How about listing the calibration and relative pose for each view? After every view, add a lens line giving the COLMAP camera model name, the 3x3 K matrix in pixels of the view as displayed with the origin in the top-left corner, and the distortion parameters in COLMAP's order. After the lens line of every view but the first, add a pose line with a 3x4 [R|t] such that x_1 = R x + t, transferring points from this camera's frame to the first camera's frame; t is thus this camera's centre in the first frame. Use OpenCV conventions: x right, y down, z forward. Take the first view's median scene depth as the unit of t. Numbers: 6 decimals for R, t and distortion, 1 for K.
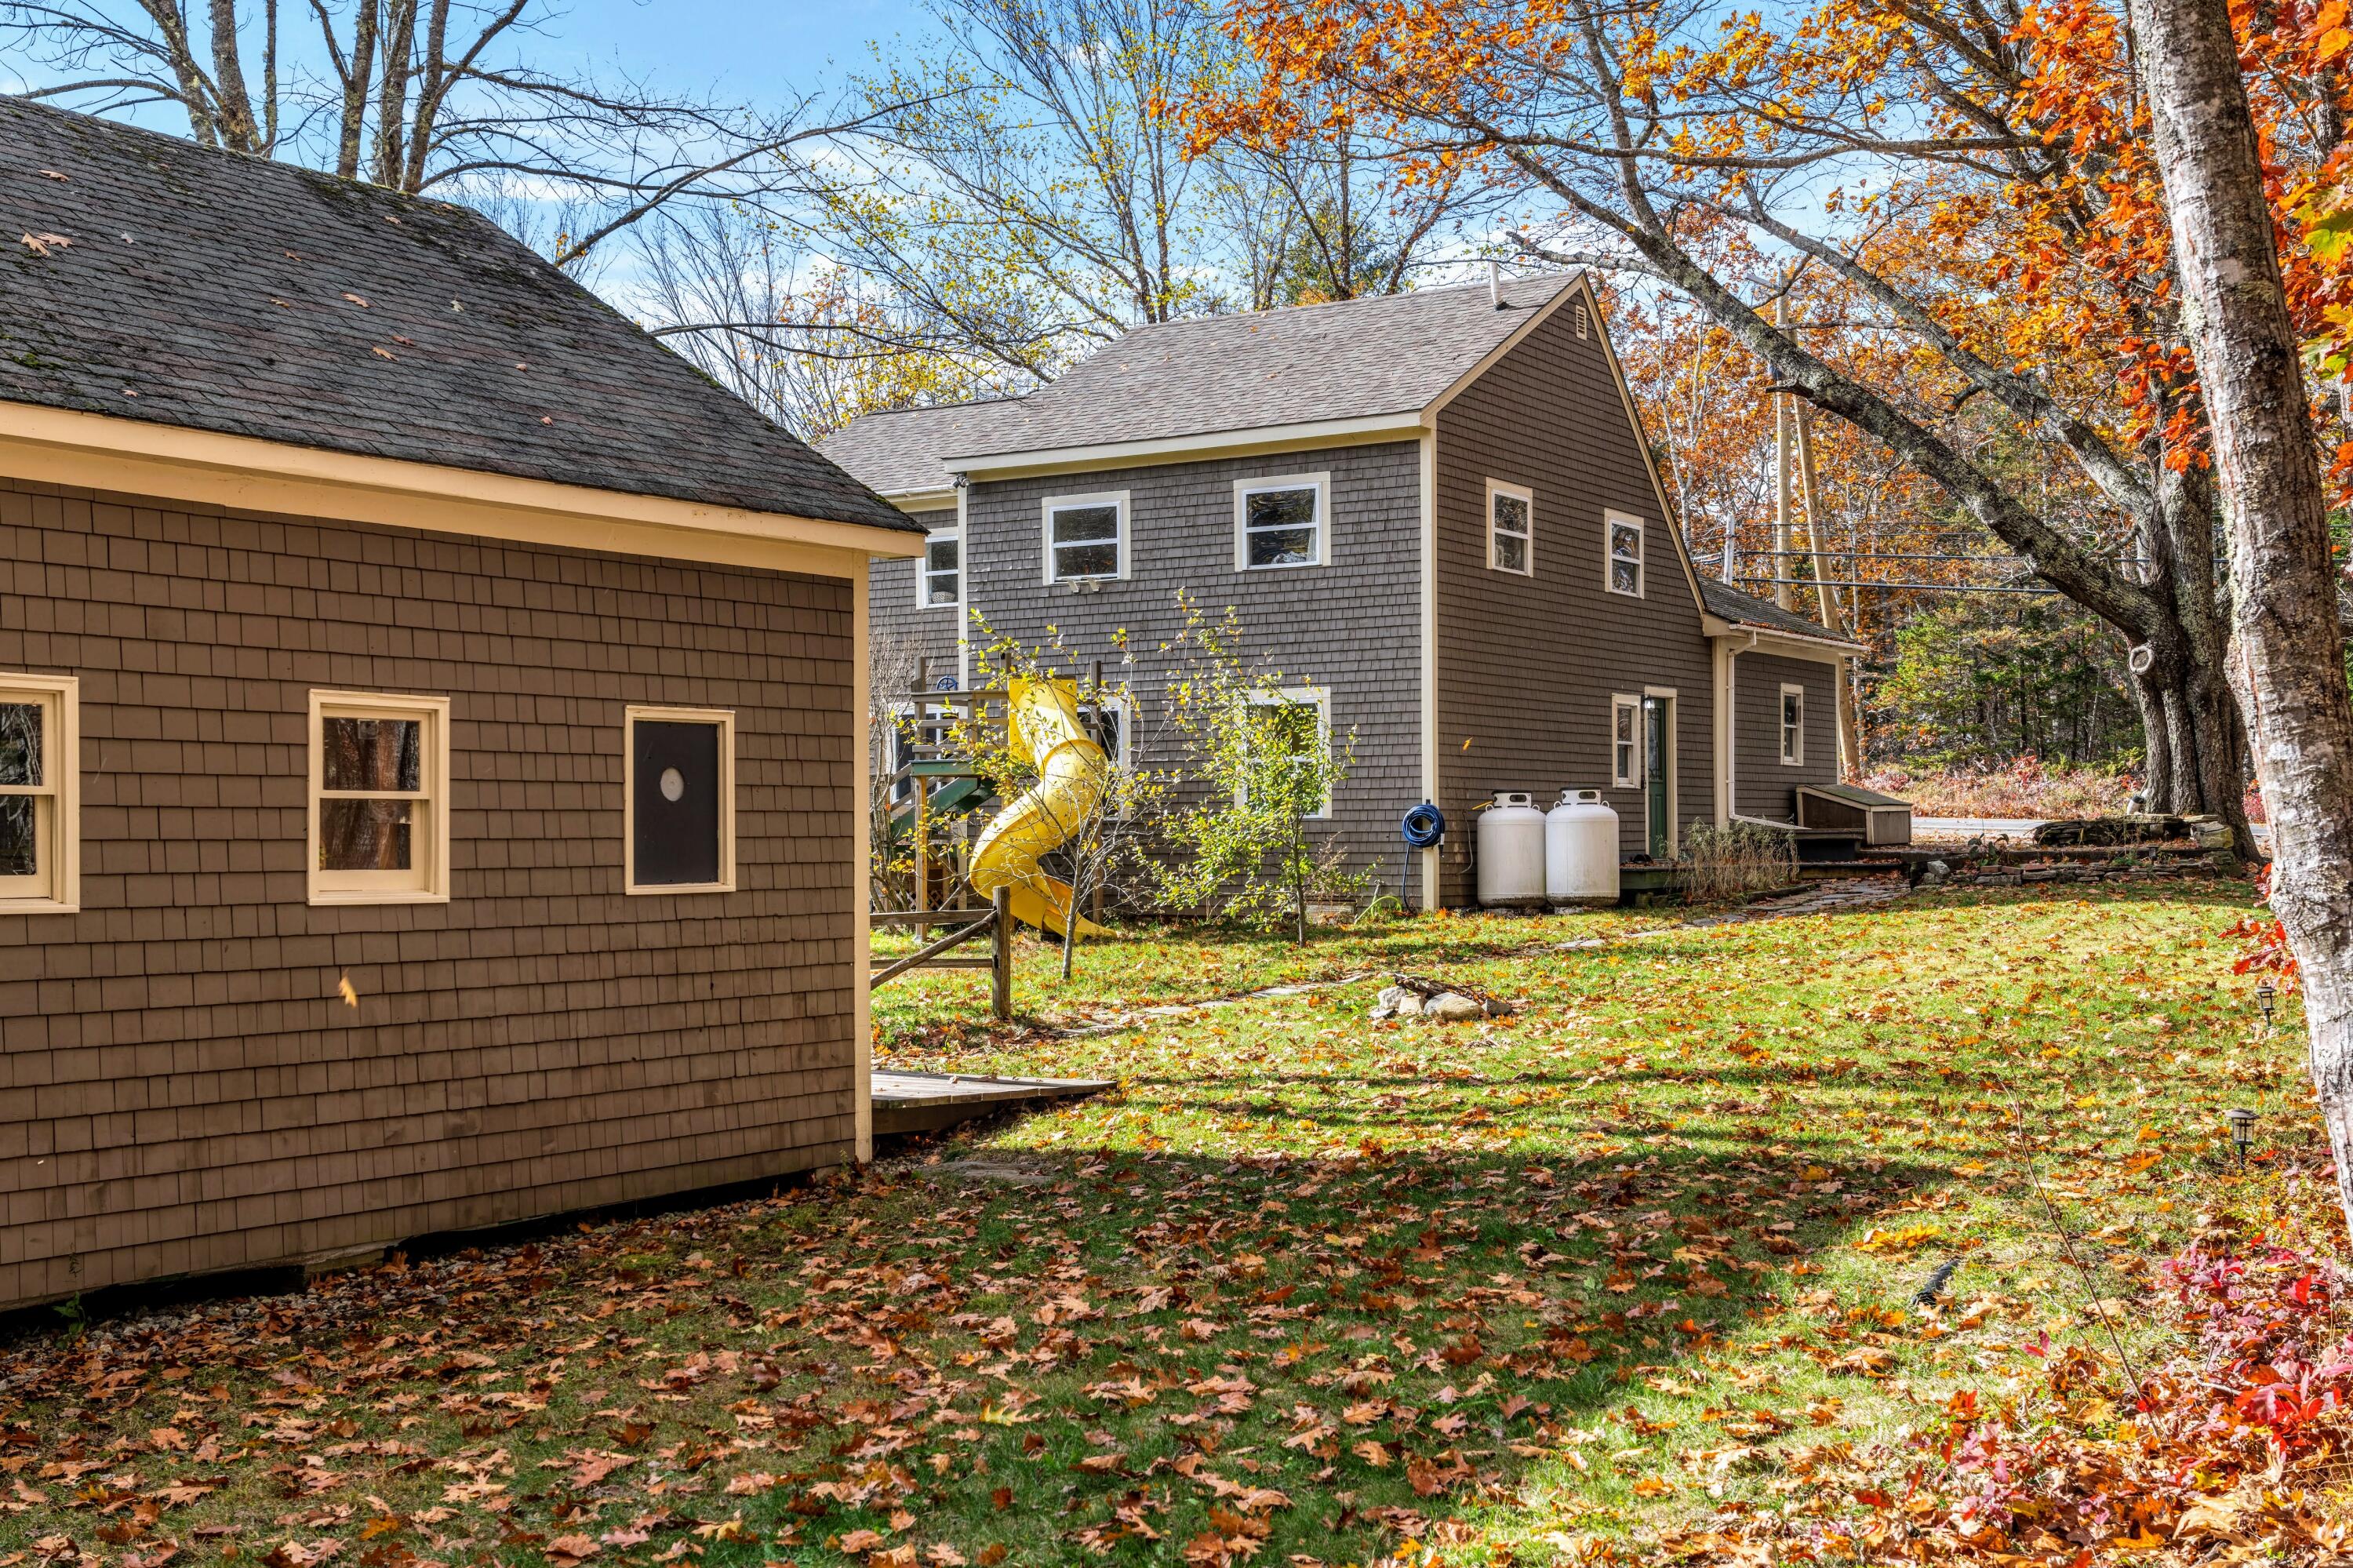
lens RADIAL K [[2650.1, 0, 1177.7], [0, 2650.1, 786.8], [0, 0, 1]] dist [0.074649, 0.000000]
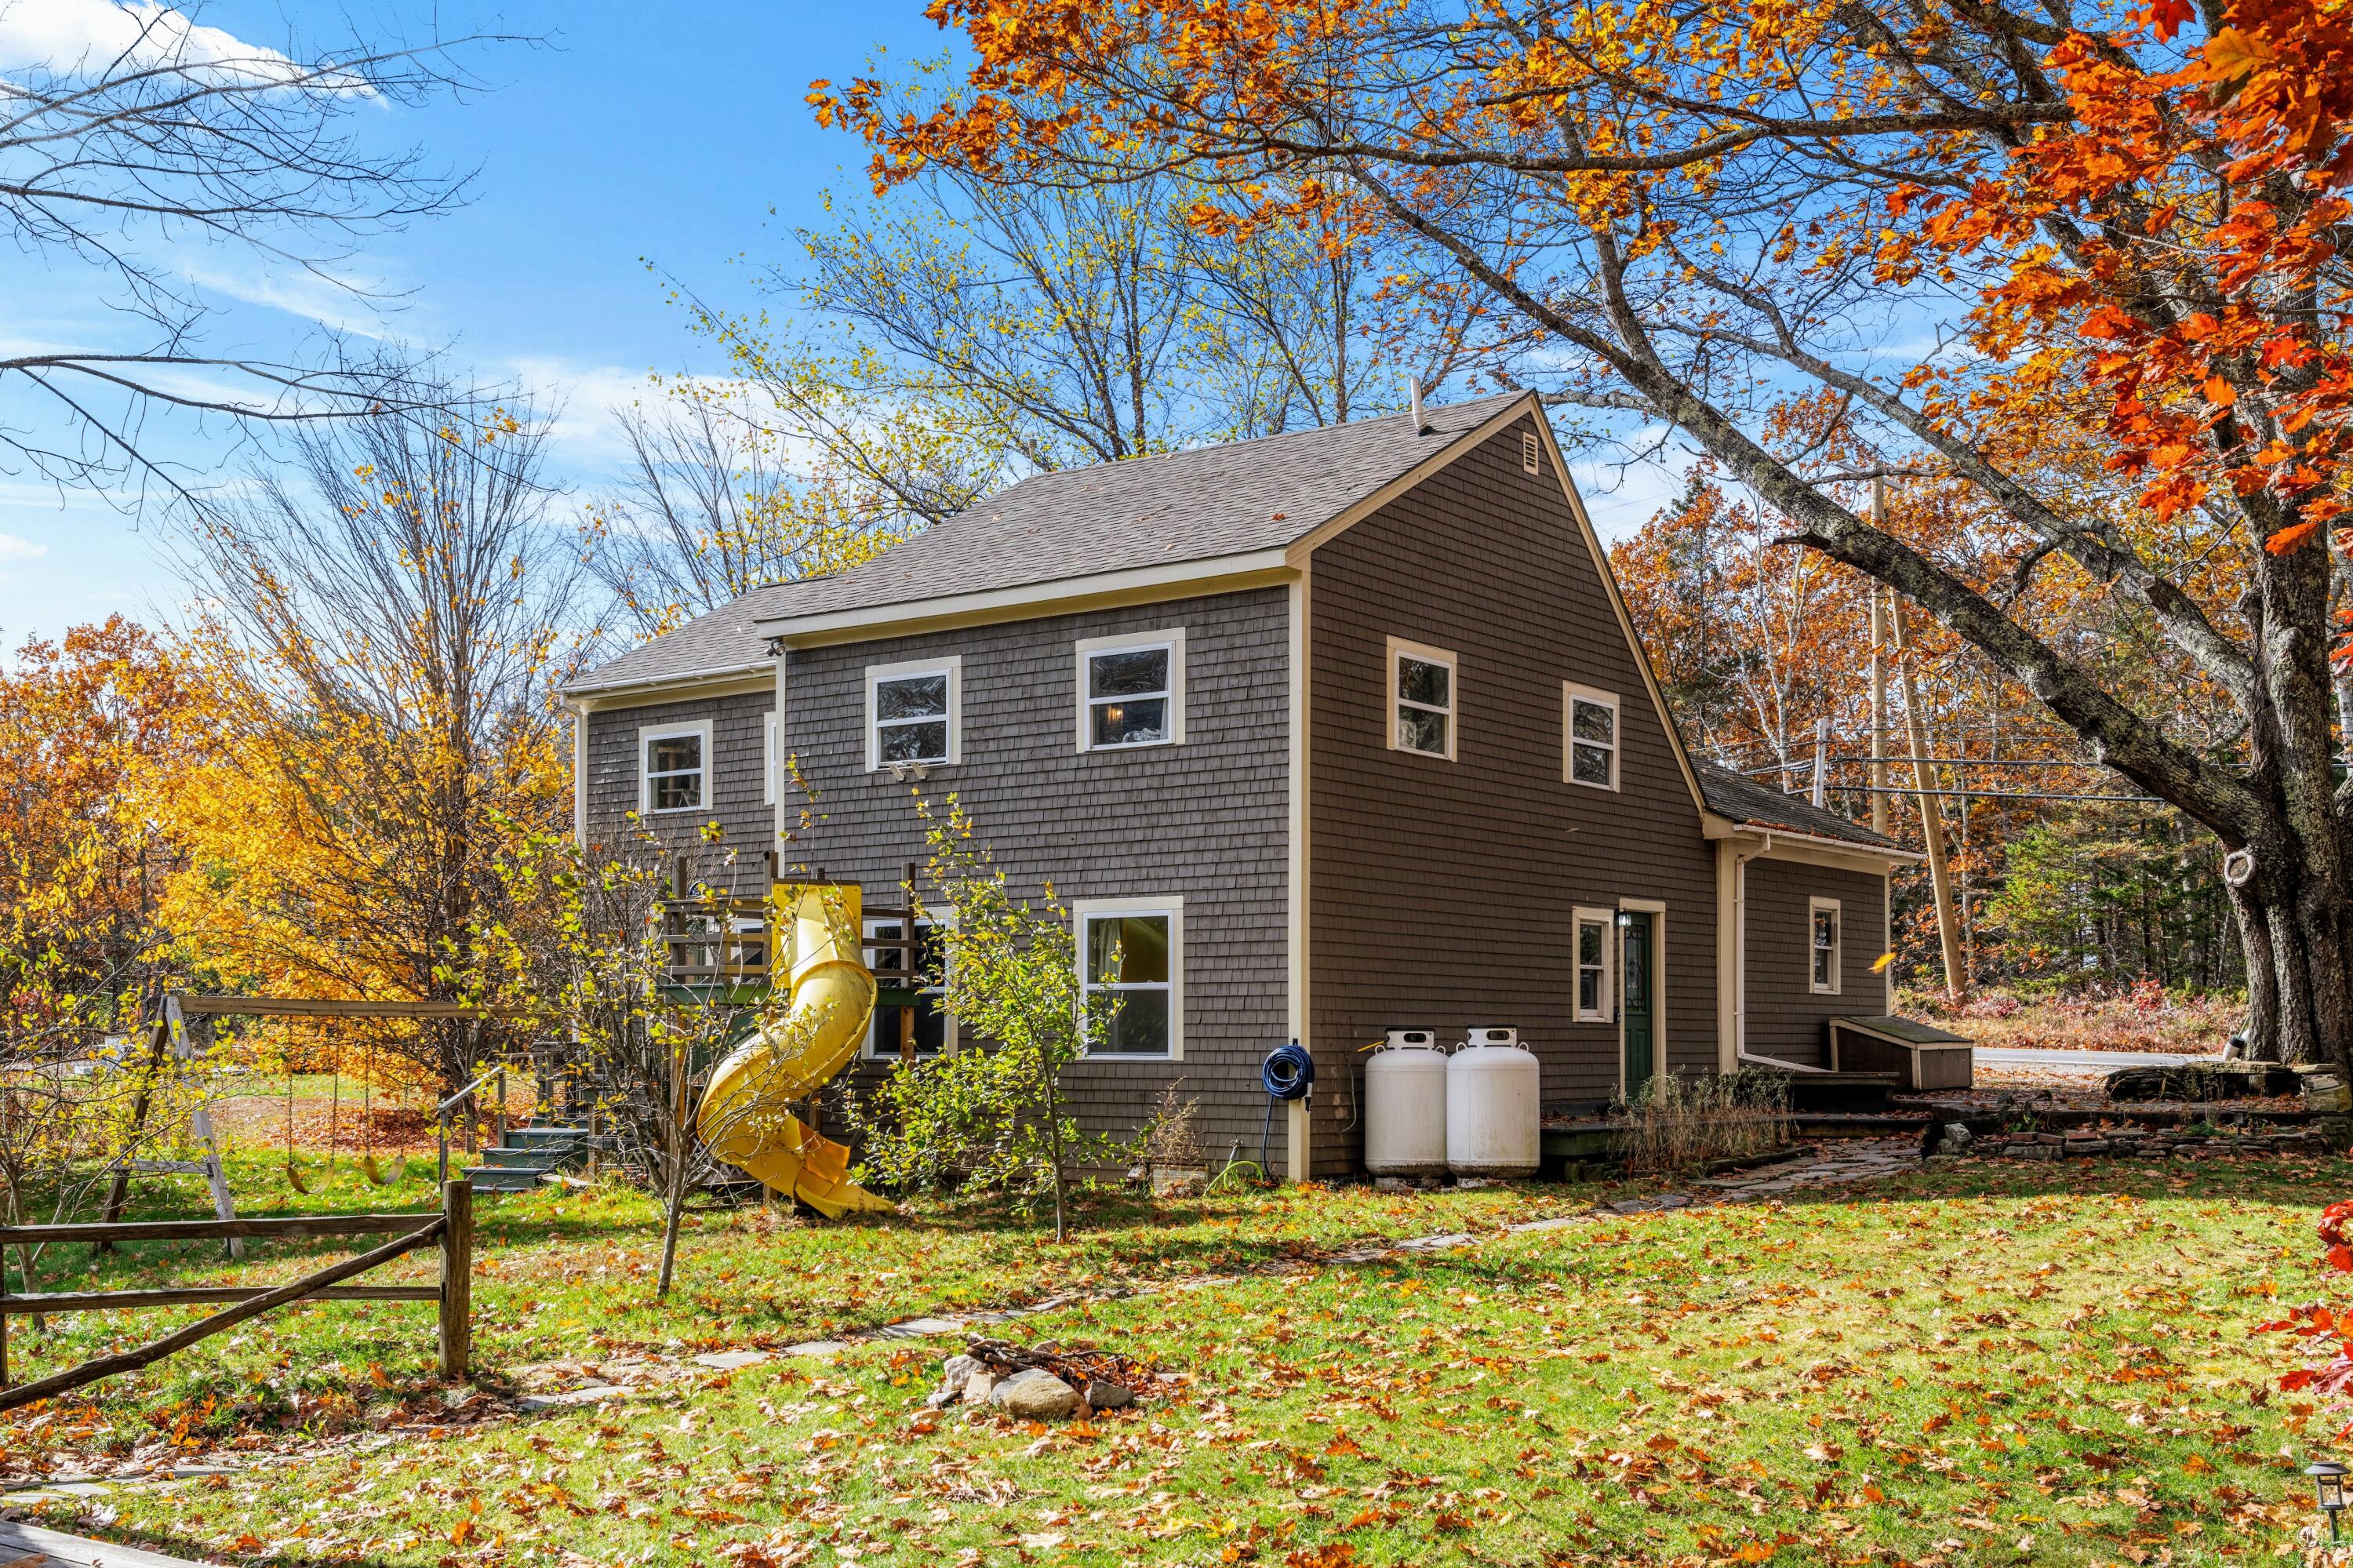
lens RADIAL K [[2493.9, 0, 1173.6], [0, 2493.9, 930.7], [0, 0, 1]] dist [0.054167, 0.000000]
pose [[0.997020, 0.004971, -0.076986, 0.103572], [-0.007038, 0.999621, -0.026603, -0.006655], [0.076825, 0.027066, 0.996677, 0.231925]]
